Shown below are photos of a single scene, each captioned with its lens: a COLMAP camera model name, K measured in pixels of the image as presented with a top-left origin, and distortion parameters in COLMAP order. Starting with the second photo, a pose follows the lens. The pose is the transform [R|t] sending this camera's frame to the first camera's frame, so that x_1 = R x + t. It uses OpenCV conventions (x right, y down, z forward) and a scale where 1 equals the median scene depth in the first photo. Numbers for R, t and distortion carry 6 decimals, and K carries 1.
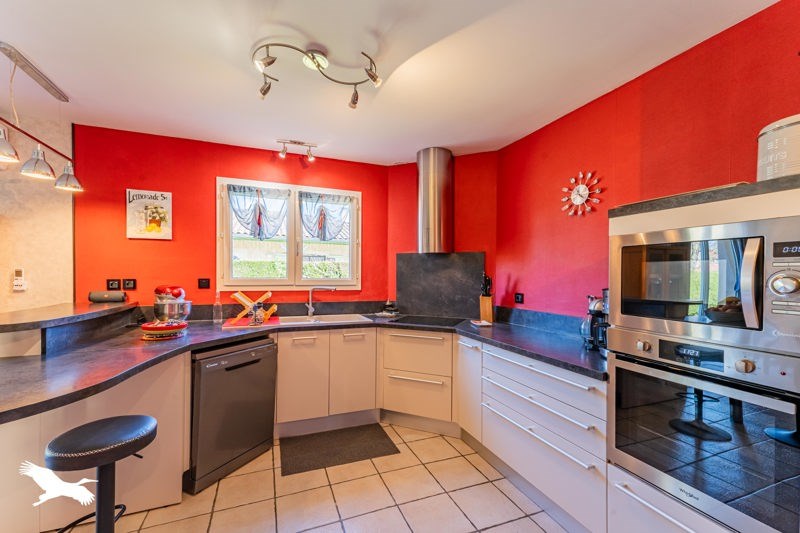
lens RADIAL K [[324.9, 0, 399.1], [0, 324.9, 271.5], [0, 0, 1]] dist [-0.002445, -0.000133]
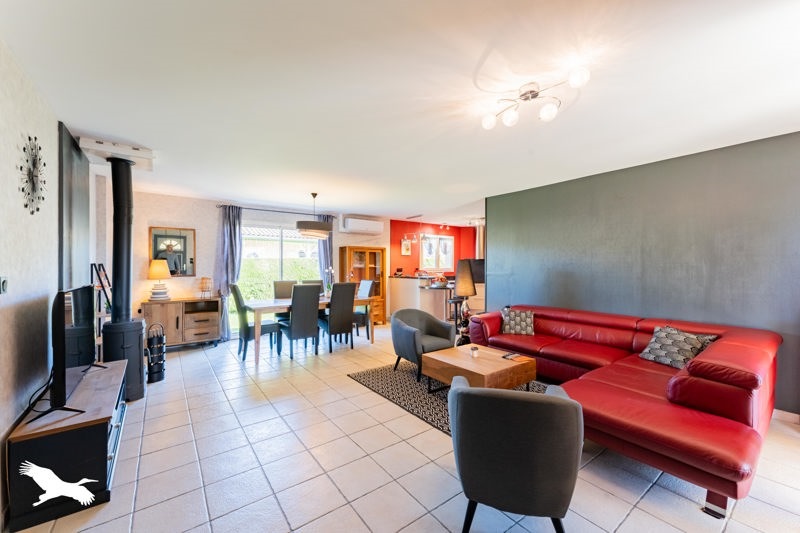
lens RADIAL K [[324.9, 0, 400.1], [0, 324.9, 266.1], [0, 0, 1]] dist [-0.002445, -0.000133]
pose [[0.968006, -0.009695, 0.250740, -1.371294], [0.008400, 0.999945, 0.006232, -0.012968], [-0.250787, -0.003926, 0.968034, -1.714068]]
